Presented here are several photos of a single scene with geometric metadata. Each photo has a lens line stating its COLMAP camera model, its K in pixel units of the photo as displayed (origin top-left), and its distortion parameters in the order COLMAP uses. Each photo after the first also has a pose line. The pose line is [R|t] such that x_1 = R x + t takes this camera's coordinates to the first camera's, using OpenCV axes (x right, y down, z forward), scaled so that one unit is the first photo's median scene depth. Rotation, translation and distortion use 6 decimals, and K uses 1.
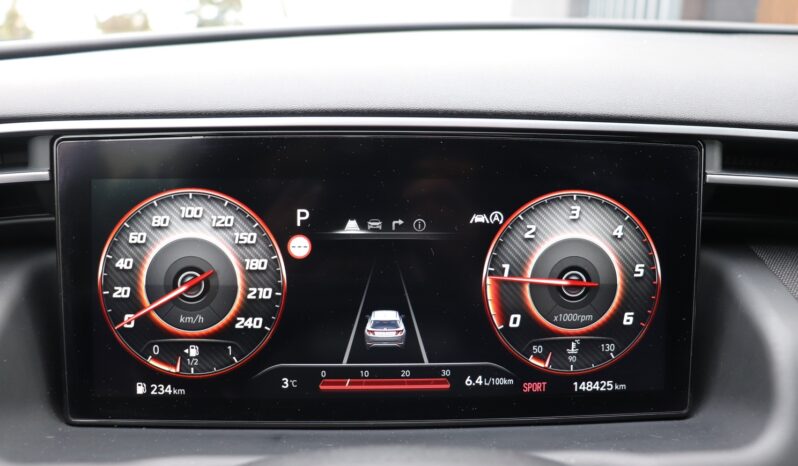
lens RADIAL K [[662.4, 0, 398.1], [0, 662.4, 227.5], [0, 0, 1]] dist [-0.182913, 0.162334]
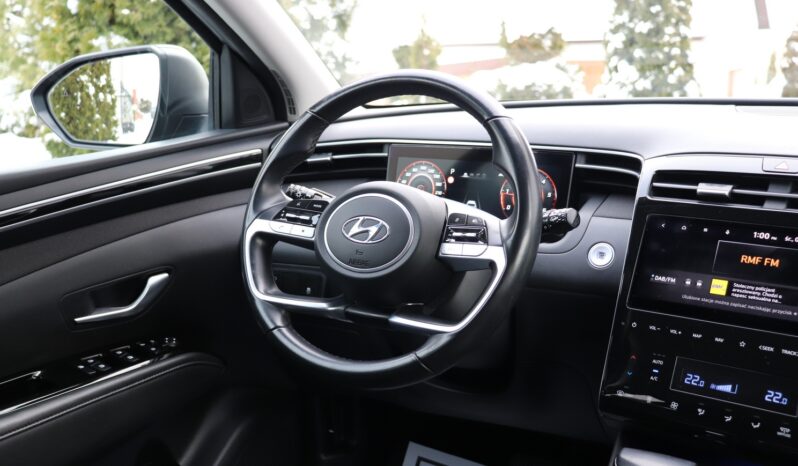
lens RADIAL K [[863.1, 0, 399.0], [0, 863.1, 233.0], [0, 0, 1]] dist [-0.072294, 0.139769]
pose [[0.842017, 0.085364, -0.532654, 1.988781], [-0.123502, 0.991680, -0.036302, 0.487824], [0.525123, 0.096351, 0.845554, -2.824141]]
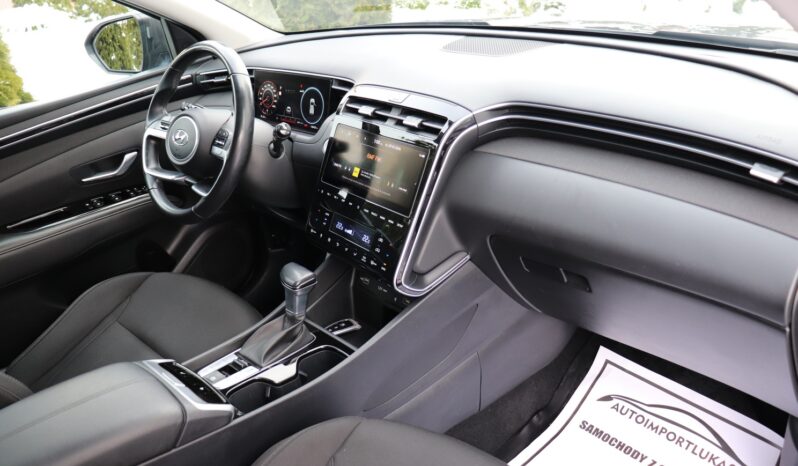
lens RADIAL K [[662.4, 0, 398.1], [0, 662.4, 227.5], [0, 0, 1]] dist [-0.182913, 0.162334]
pose [[0.685987, 0.238863, -0.687289, 4.514799], [-0.100256, 0.966599, 0.235869, -0.273147], [0.720673, -0.092898, 0.687022, -2.129257]]
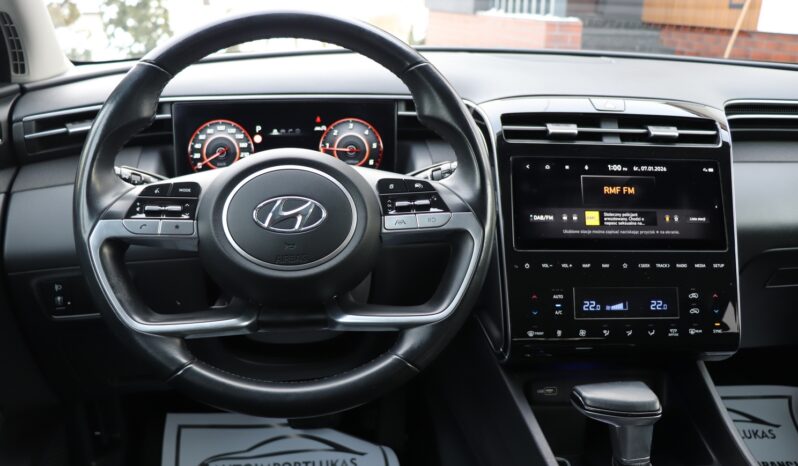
lens RADIAL K [[657.3, 0, 387.7], [0, 657.3, 230.1], [0, 0, 1]] dist [-0.181546, 0.159745]
pose [[0.994577, -0.029377, 0.099763, 0.129390], [0.025921, 0.999024, 0.035766, 0.350778], [-0.100717, -0.032987, 0.994368, -2.000409]]
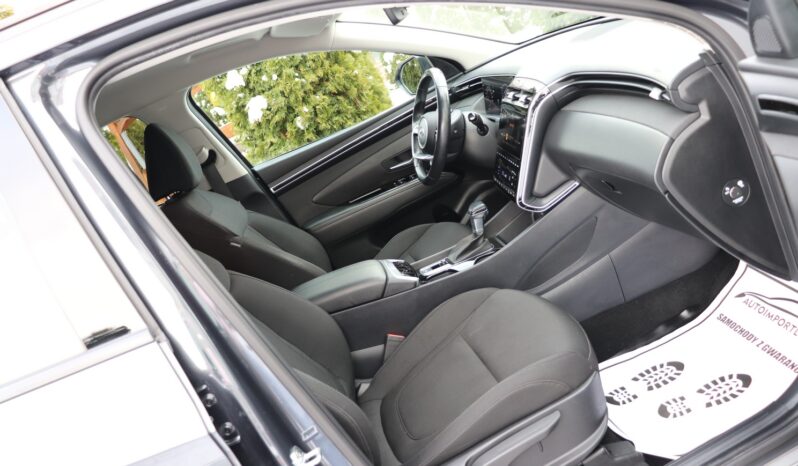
lens RADIAL K [[662.4, 0, 398.1], [0, 662.4, 227.5], [0, 0, 1]] dist [-0.182913, 0.162334]
pose [[0.146245, 0.210293, -0.966638, 7.626981], [0.139828, 0.962939, 0.230643, -0.368611], [0.979316, -0.168893, 0.111420, -1.278526]]
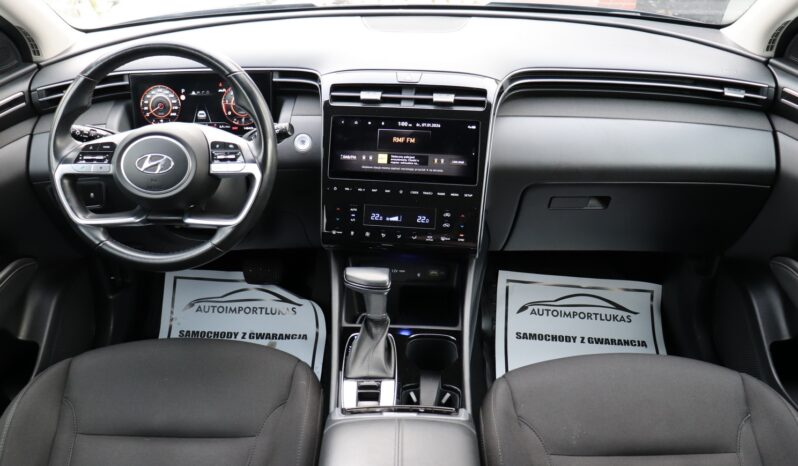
lens RADIAL K [[662.4, 0, 398.1], [0, 662.4, 227.5], [0, 0, 1]] dist [-0.182913, 0.162334]
pose [[0.998506, 0.009032, -0.053885, 1.609511], [0.003476, 0.973742, 0.227626, -0.110784], [0.054526, -0.227474, 0.972257, -3.533546]]
